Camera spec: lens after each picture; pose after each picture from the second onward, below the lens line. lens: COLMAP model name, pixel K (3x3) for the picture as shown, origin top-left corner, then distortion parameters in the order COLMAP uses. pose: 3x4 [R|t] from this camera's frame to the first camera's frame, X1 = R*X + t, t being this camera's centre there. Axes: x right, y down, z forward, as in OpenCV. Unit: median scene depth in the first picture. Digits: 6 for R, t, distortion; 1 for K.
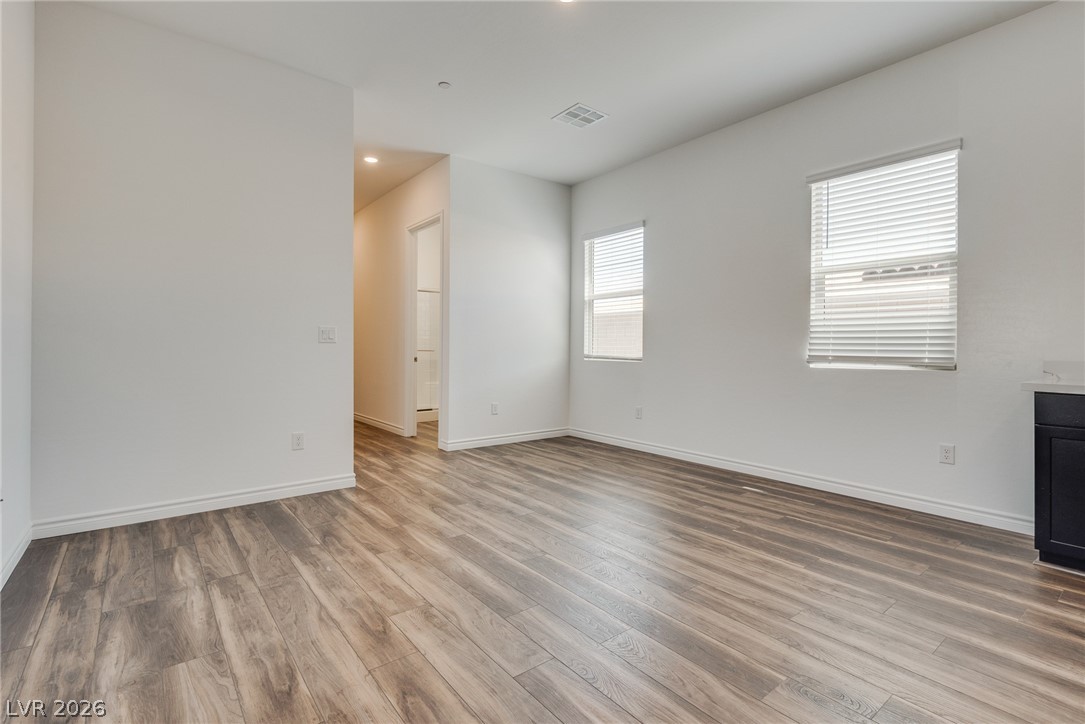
lens RADIAL K [[512.5, 0, 531.9], [0, 512.5, 348.2], [0, 0, 1]] dist [0.039002, -0.028189]
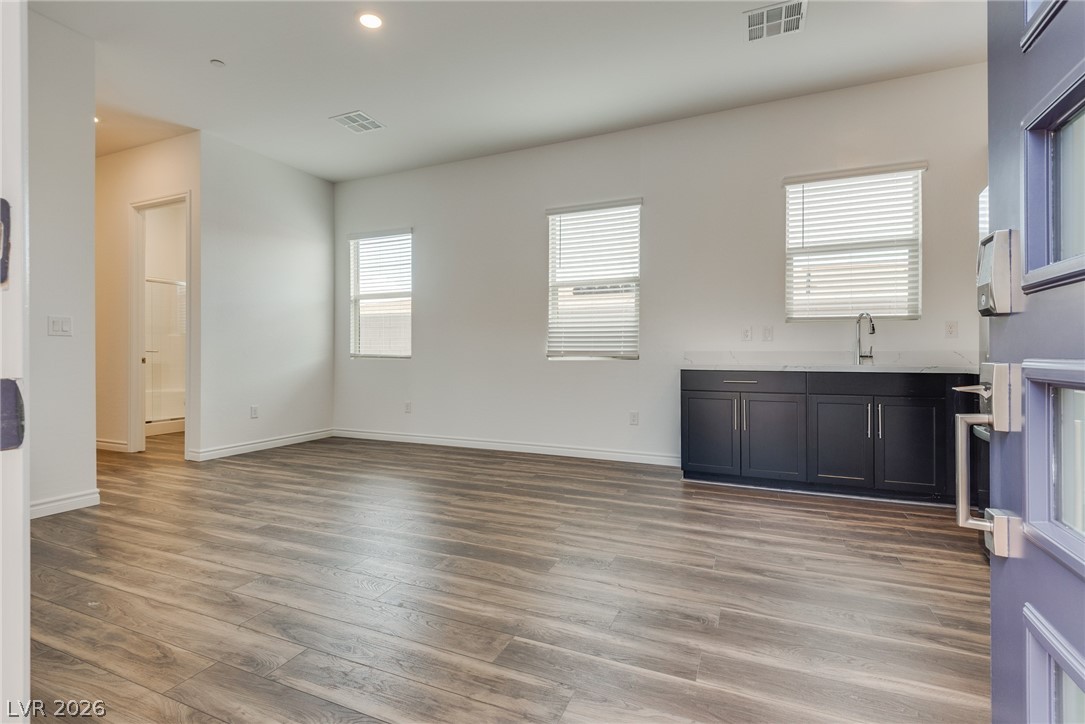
lens RADIAL K [[498.9, 0, 542.5], [0, 498.9, 362.0], [0, 0, 1]] dist [0.014924, -0.000596]
pose [[0.874424, -0.018144, 0.484824, -0.086045], [0.007331, 0.999681, 0.024189, 0.014058], [-0.485108, -0.017597, 0.874277, -0.079266]]
